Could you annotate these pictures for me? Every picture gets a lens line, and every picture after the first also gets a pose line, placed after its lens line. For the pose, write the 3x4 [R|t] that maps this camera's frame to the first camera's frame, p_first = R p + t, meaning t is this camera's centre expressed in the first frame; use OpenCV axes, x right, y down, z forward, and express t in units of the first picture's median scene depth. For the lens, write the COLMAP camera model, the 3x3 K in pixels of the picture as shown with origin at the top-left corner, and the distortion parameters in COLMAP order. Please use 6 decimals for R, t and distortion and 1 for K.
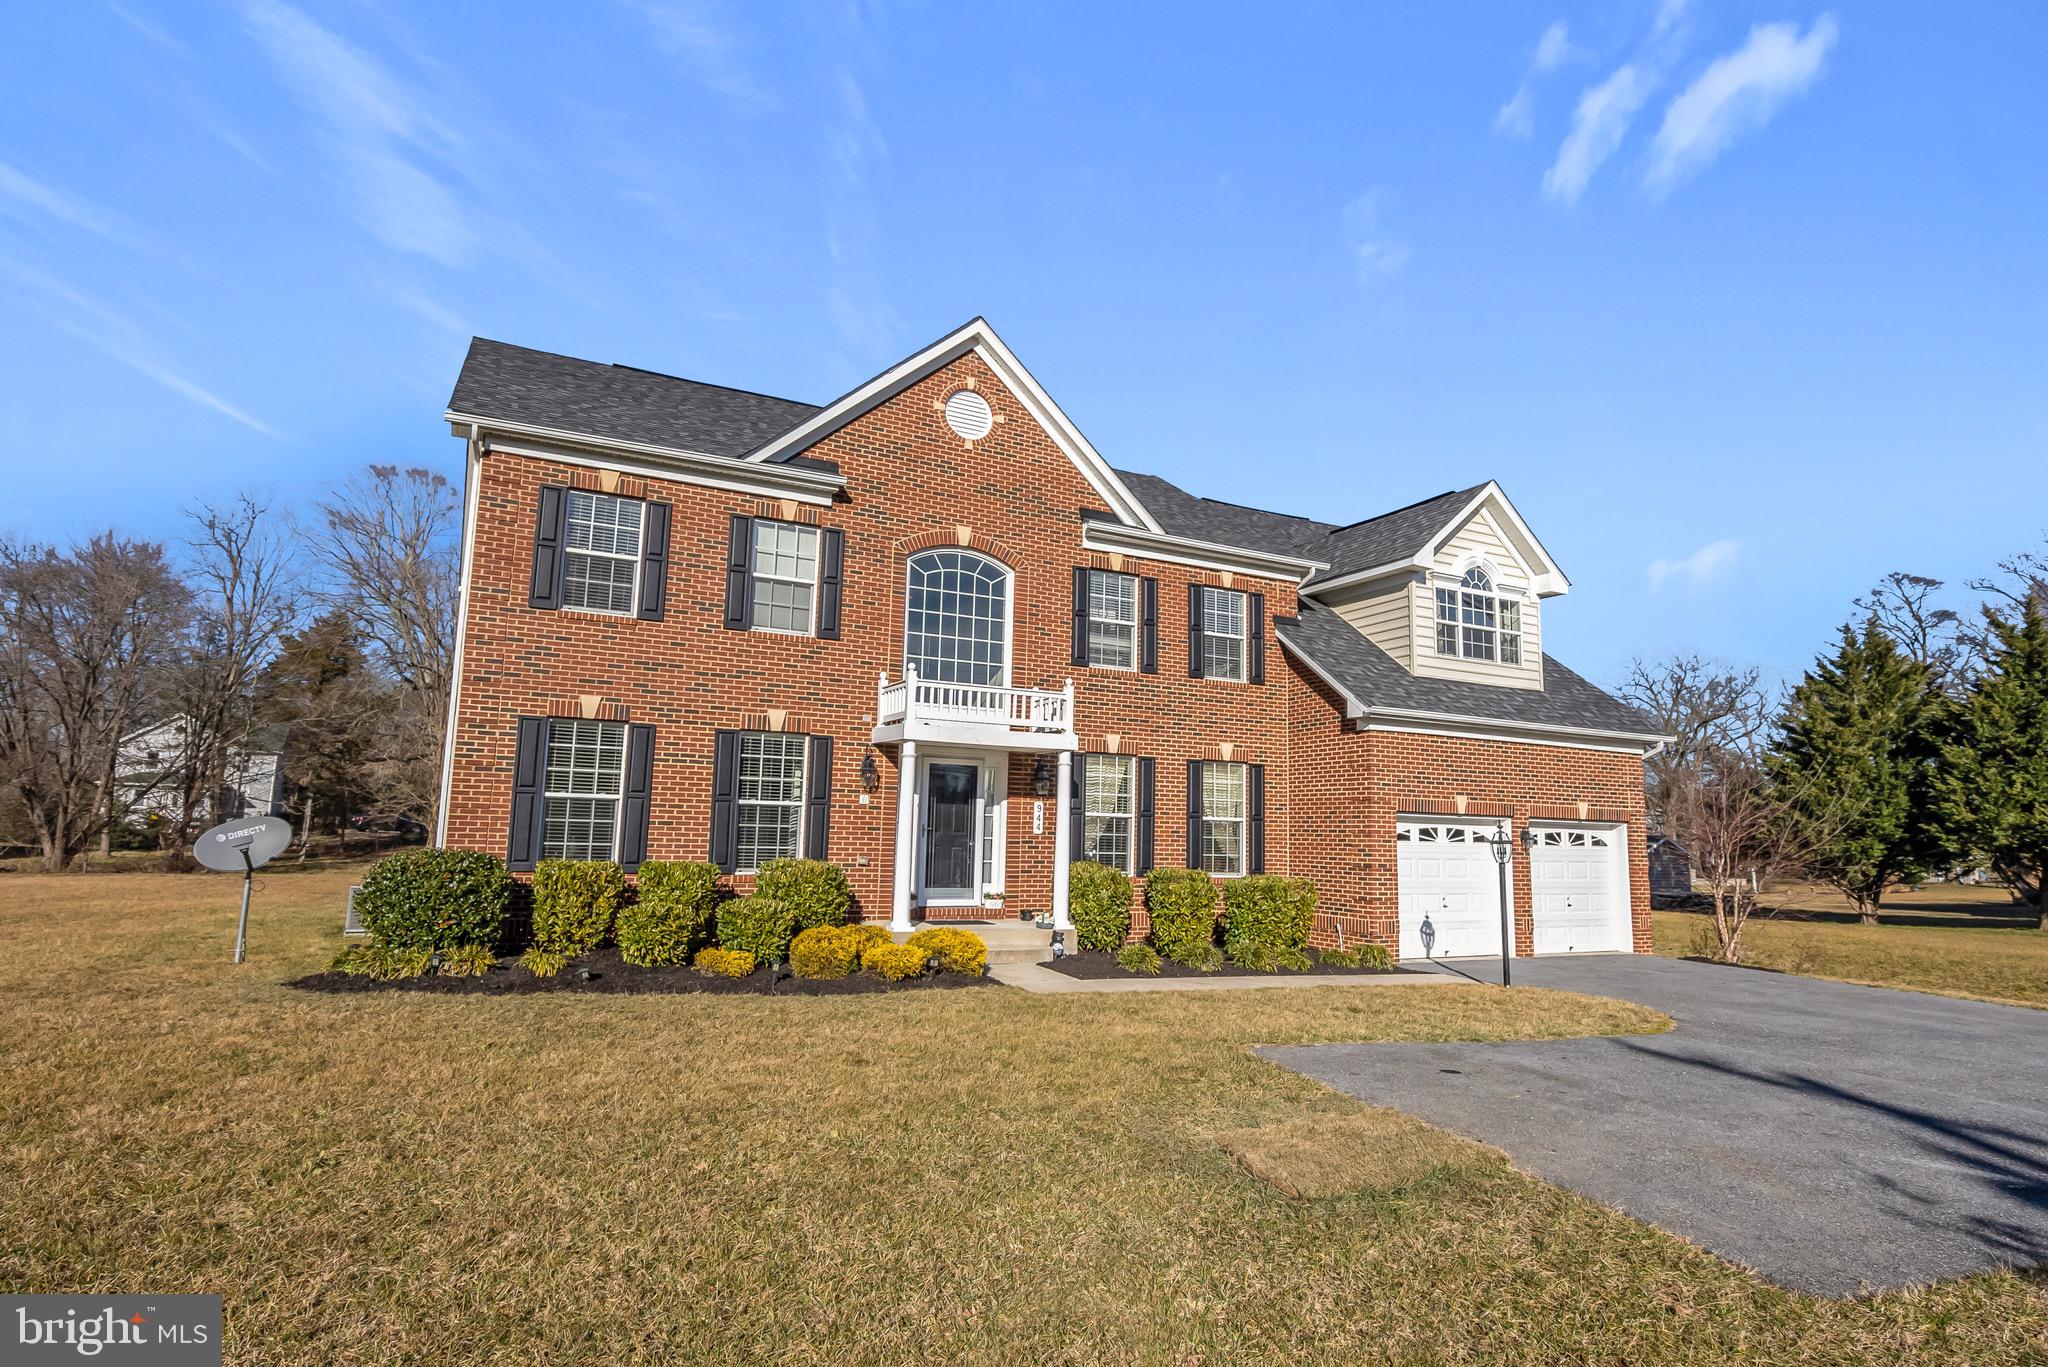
lens RADIAL K [[1083.8, 0, 1019.0], [0, 1083.8, 685.4], [0, 0, 1]] dist [0.002842, 0.000108]
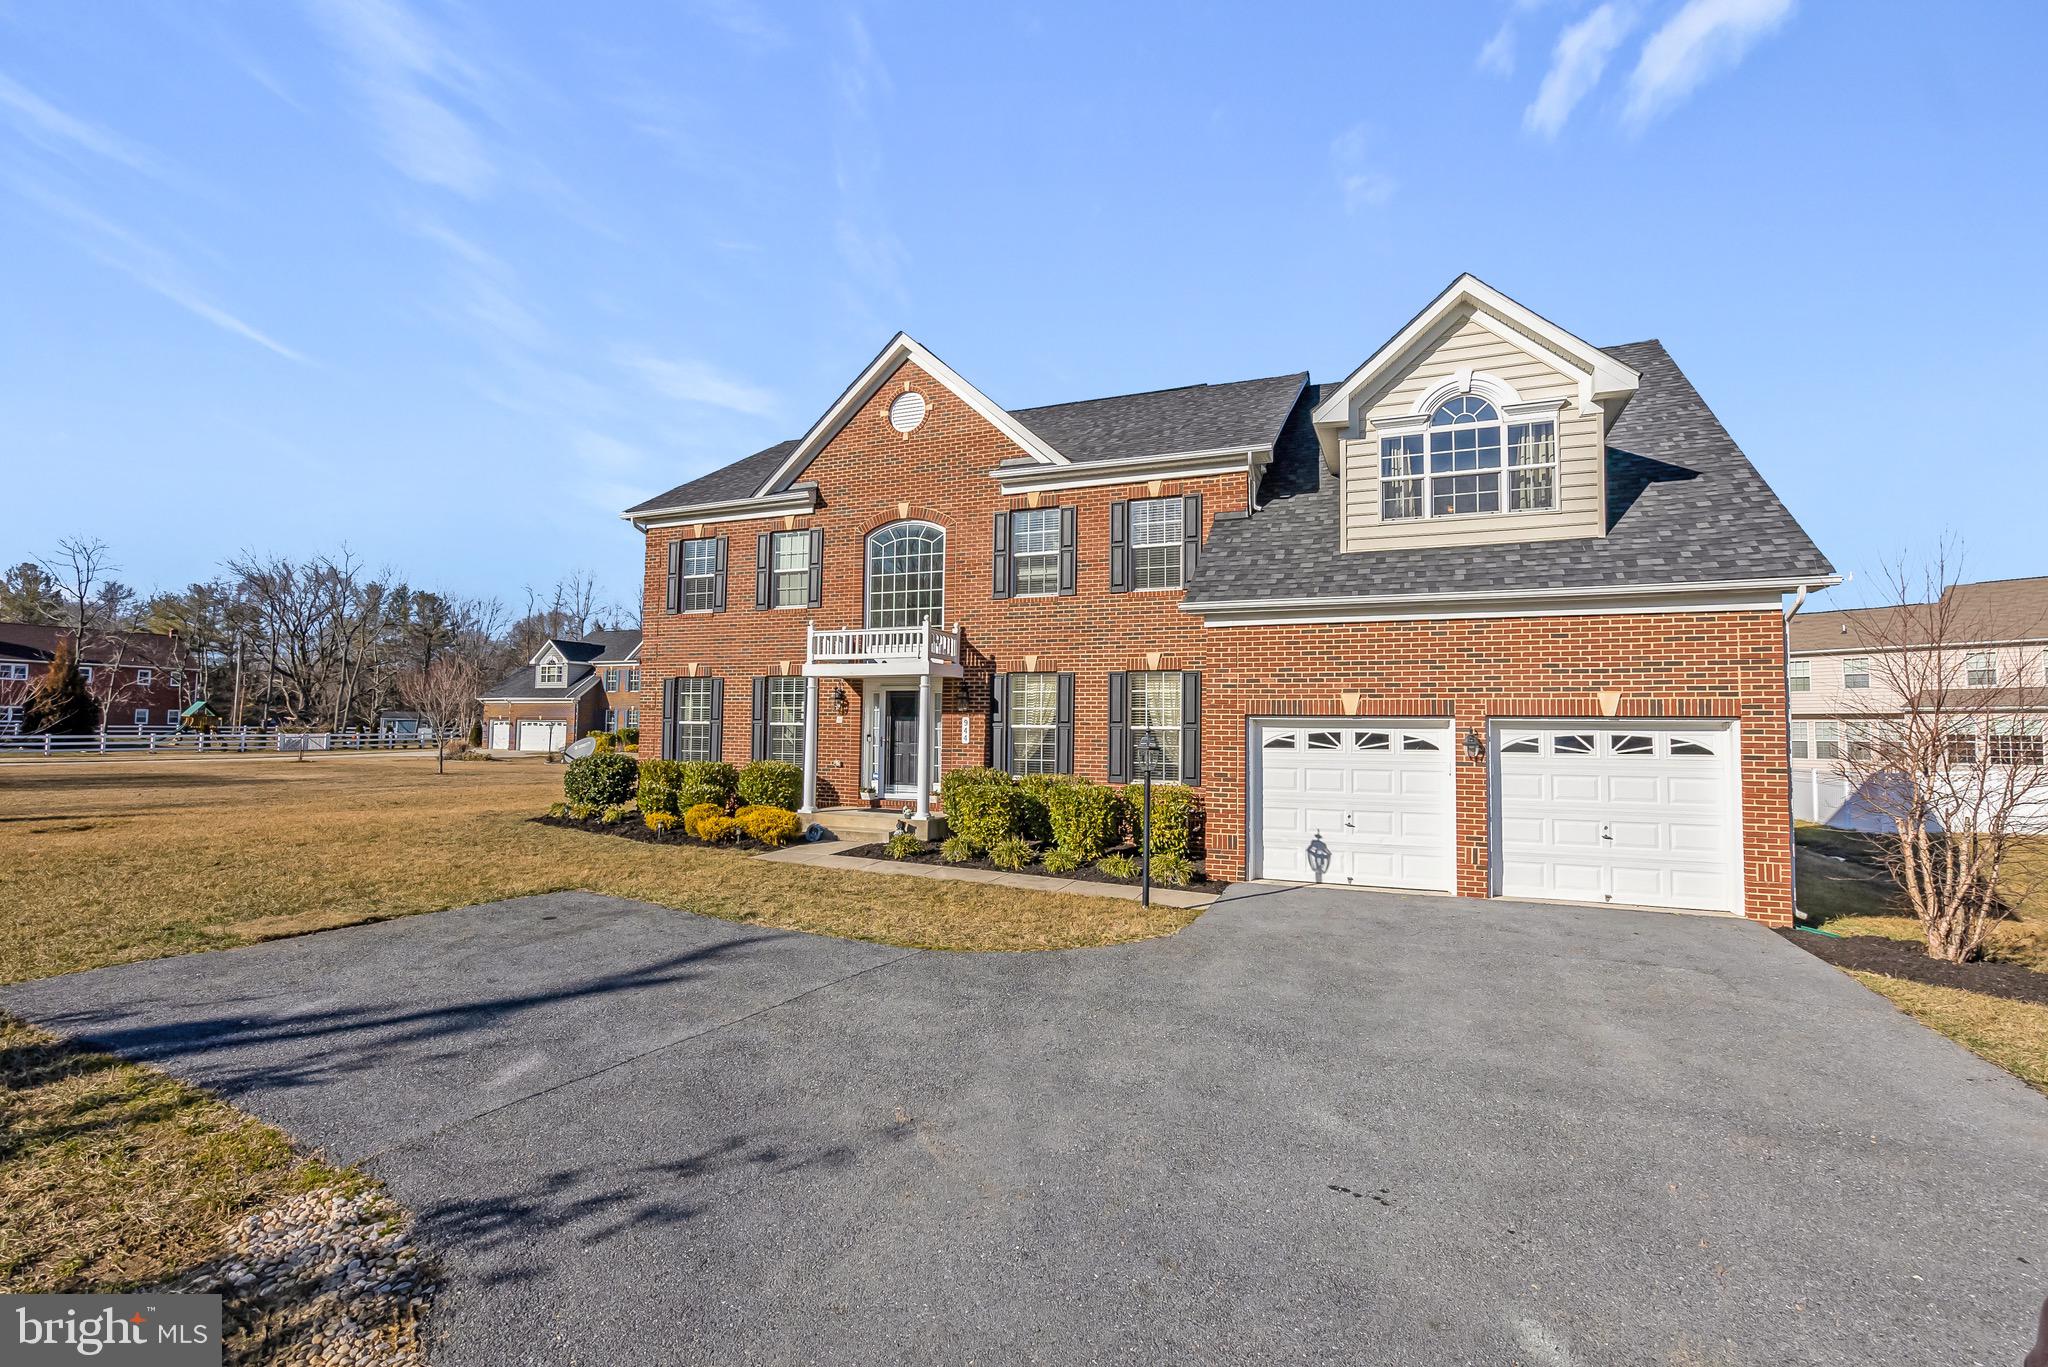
lens RADIAL K [[918.4, 0, 1020.9], [0, 918.4, 682.3], [0, 0, 1]] dist [-0.007456, 0.002072]
pose [[0.644825, -0.059624, -0.762001, 0.799727], [0.106118, 0.994281, 0.012001, 0.060331], [0.756928, -0.088601, 0.647464, 0.370344]]
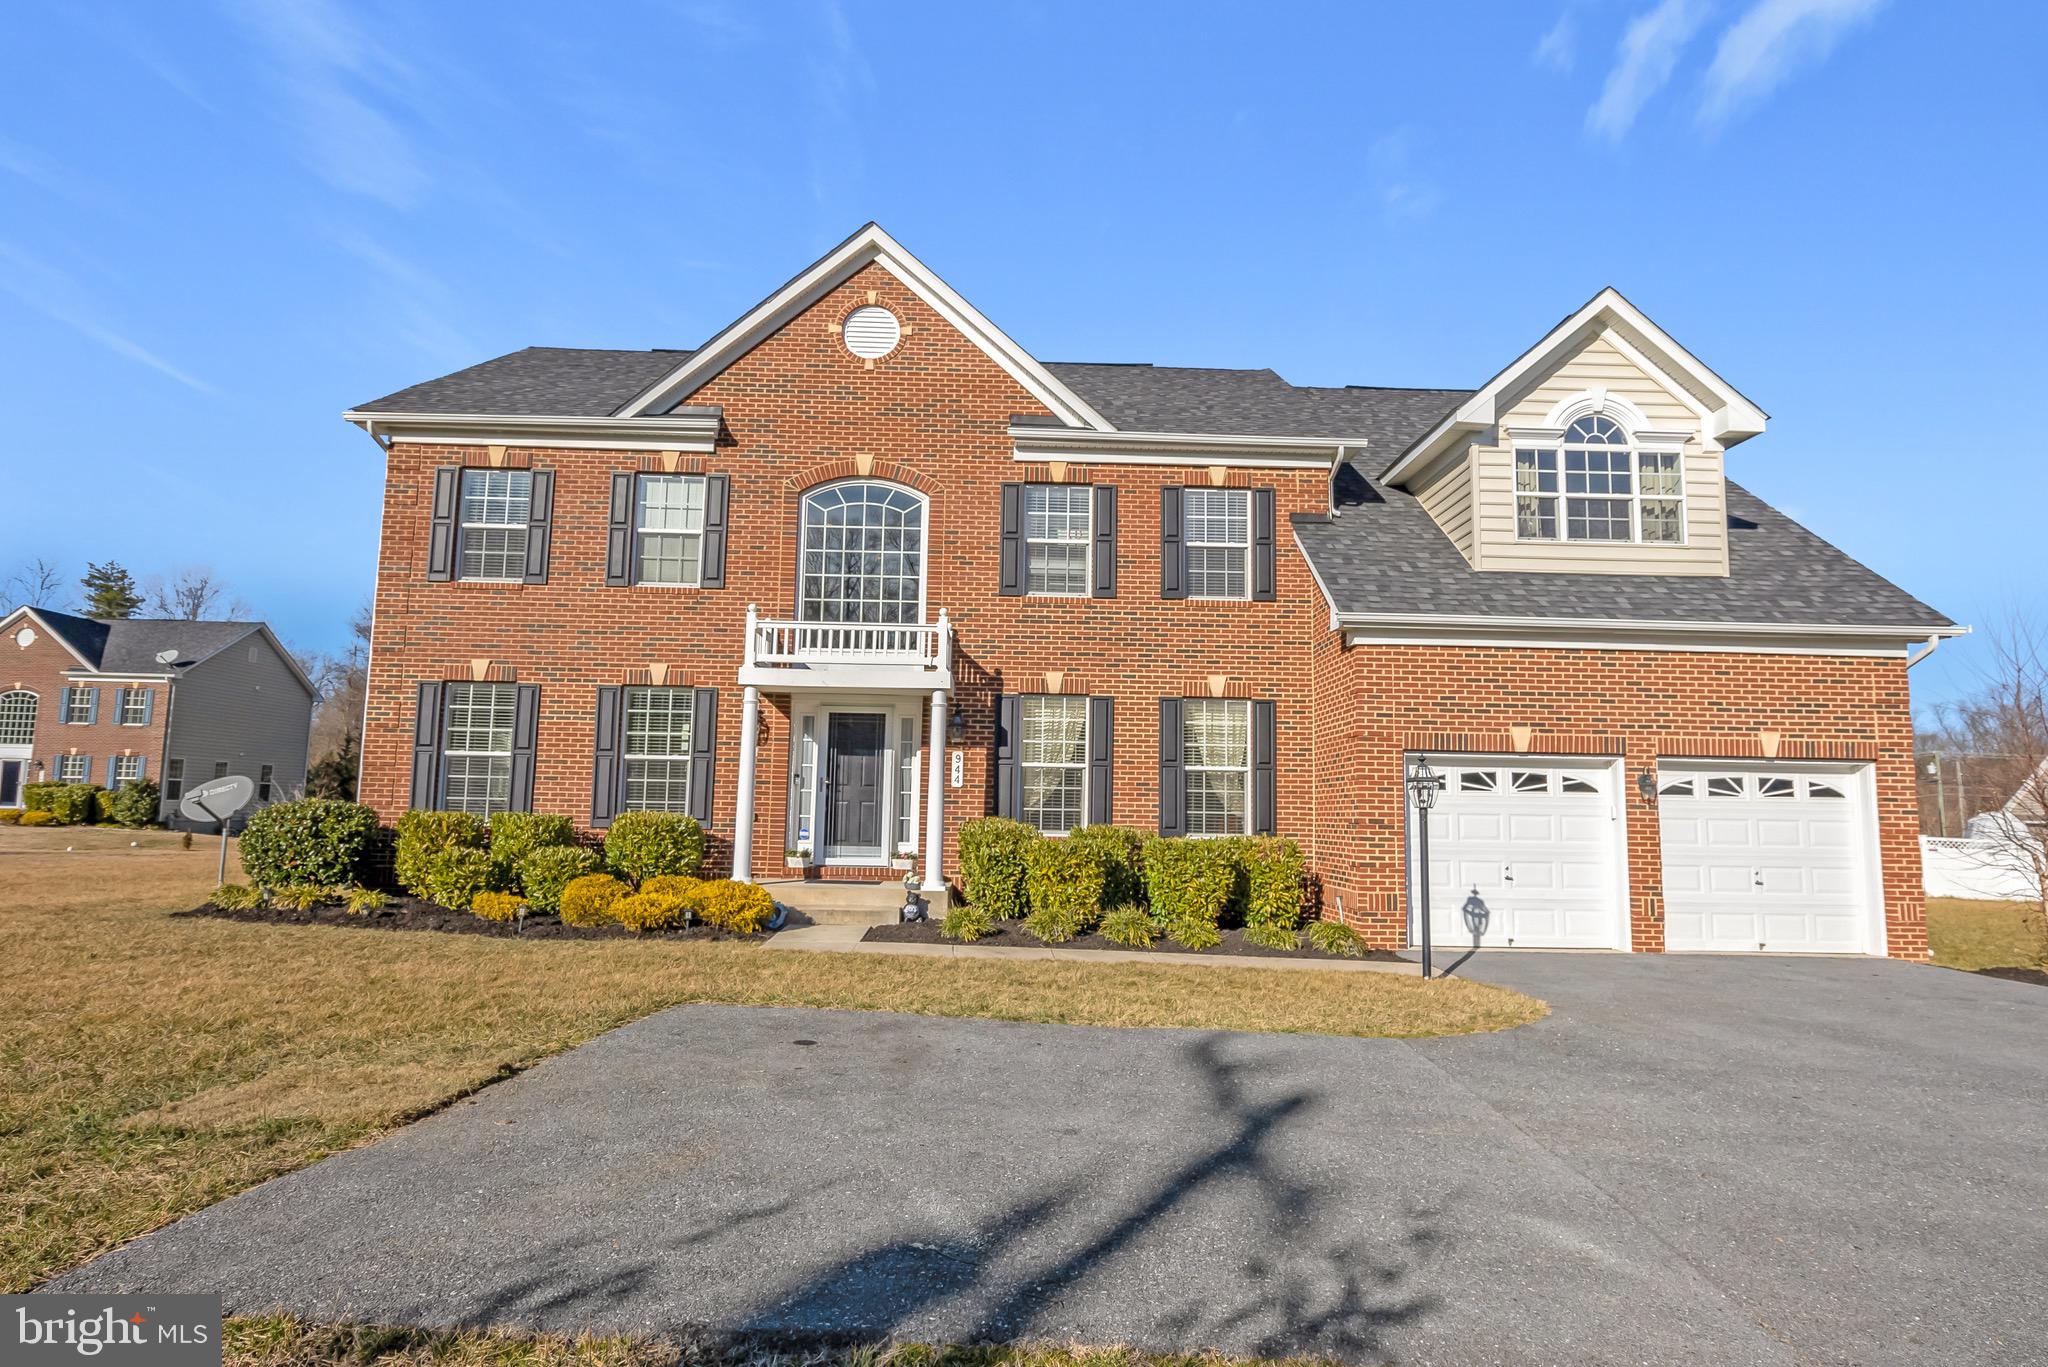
lens RADIAL K [[1140.9, 0, 1019.4], [0, 1140.9, 684.3], [0, 0, 1]] dist [0.008730, -0.001750]
pose [[0.902907, -0.057441, -0.425981, 0.444452], [0.062245, 0.998057, -0.002647, 0.055600], [0.425305, -0.024126, 0.904728, 0.167137]]
